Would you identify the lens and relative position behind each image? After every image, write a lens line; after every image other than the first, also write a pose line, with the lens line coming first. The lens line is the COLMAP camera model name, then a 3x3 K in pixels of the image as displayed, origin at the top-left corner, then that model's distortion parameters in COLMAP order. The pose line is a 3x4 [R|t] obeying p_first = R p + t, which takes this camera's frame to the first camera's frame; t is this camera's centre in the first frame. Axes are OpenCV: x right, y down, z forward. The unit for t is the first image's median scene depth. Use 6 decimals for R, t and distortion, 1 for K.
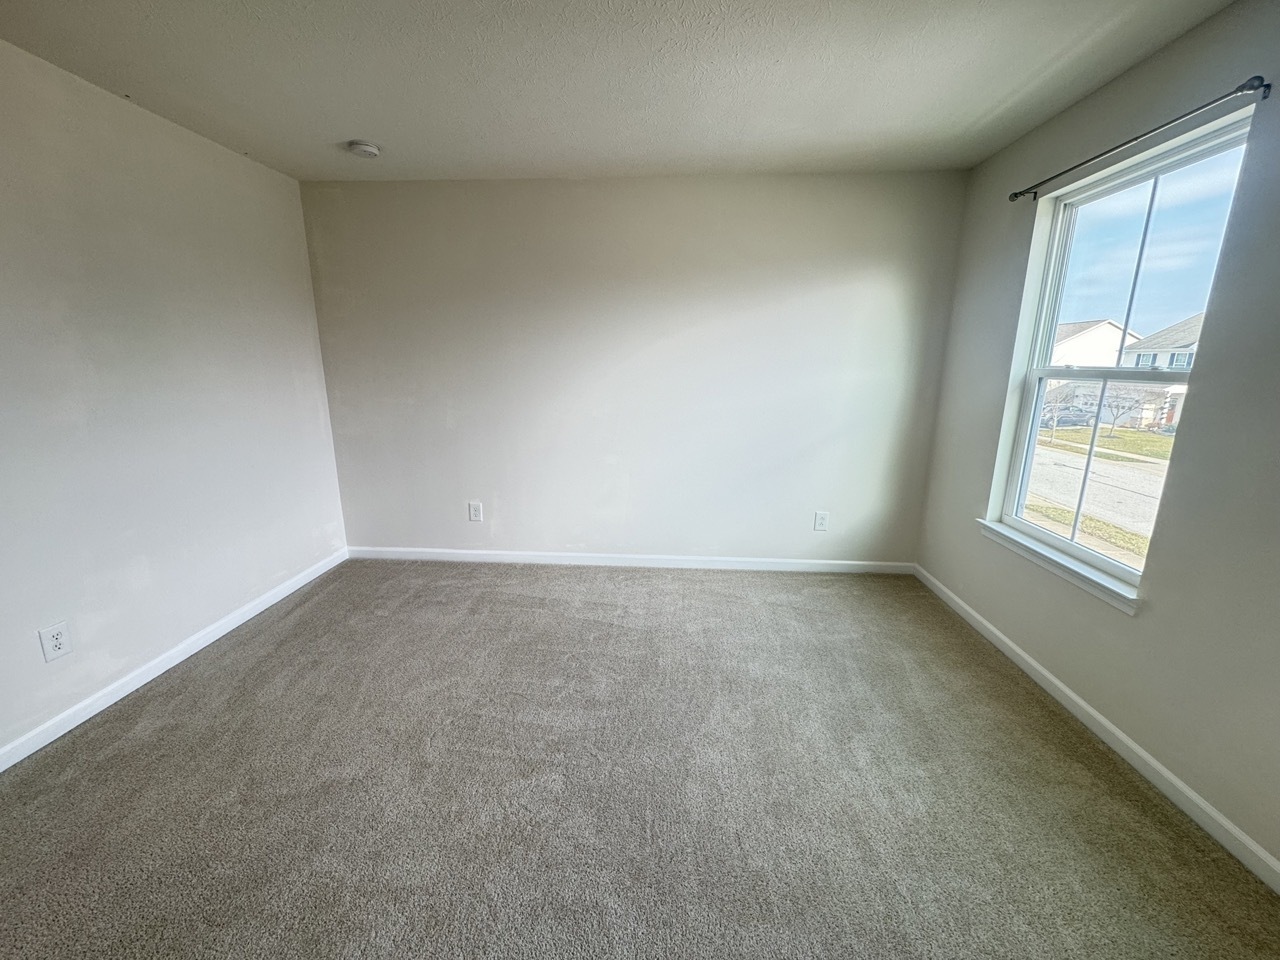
lens RADIAL K [[509.9, 0, 637.4], [0, 509.9, 479.6], [0, 0, 1]] dist [-0.001868, 0.000588]
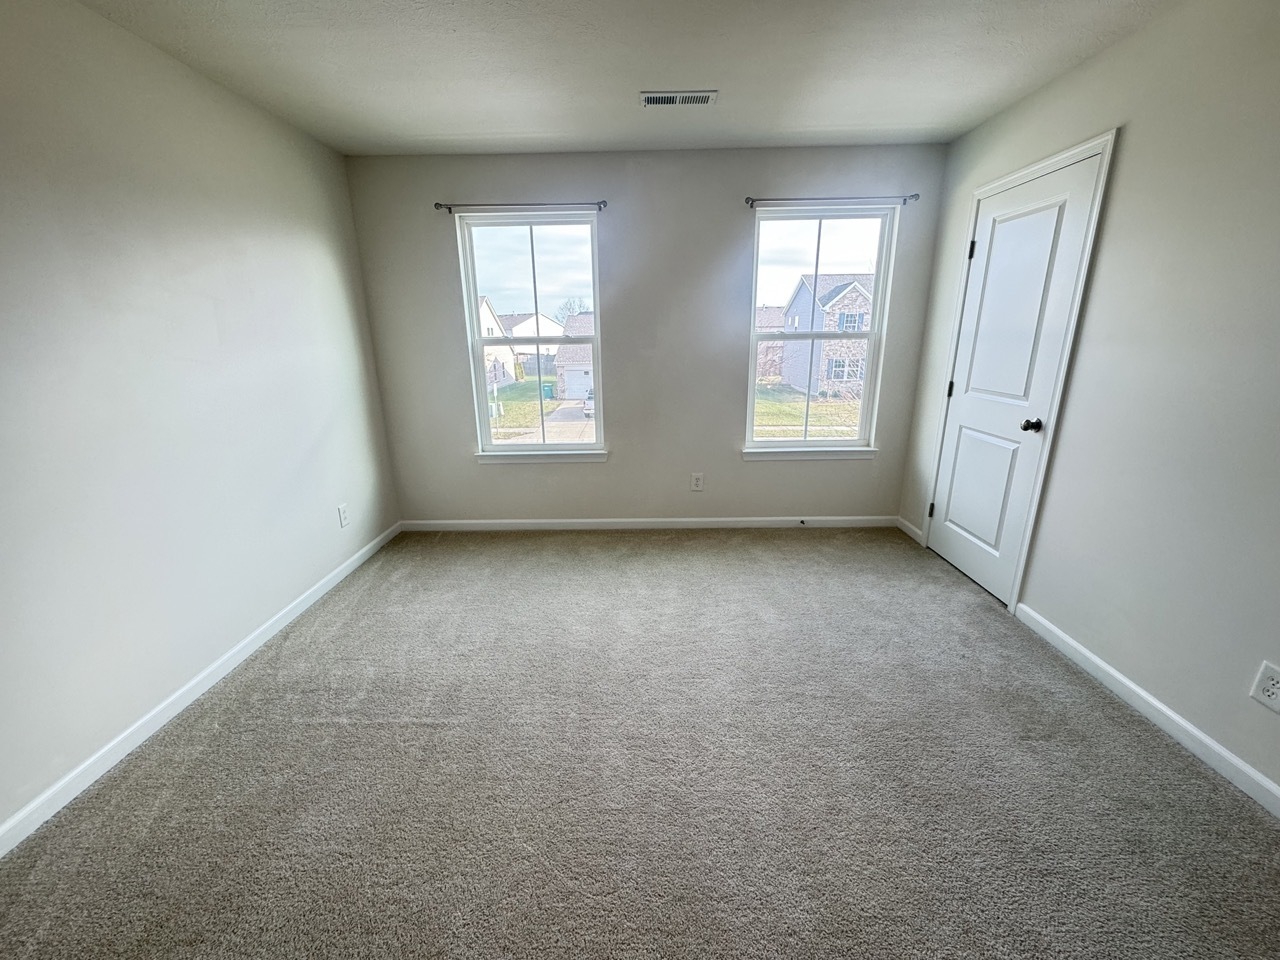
lens RADIAL K [[509.9, 0, 637.4], [0, 509.9, 479.6], [0, 0, 1]] dist [-0.001868, 0.000588]
pose [[-0.062806, -0.281968, 0.957366, -0.715353], [0.240653, 0.926676, 0.288717, -0.155572], [-0.968577, 0.248526, 0.009656, 0.646867]]
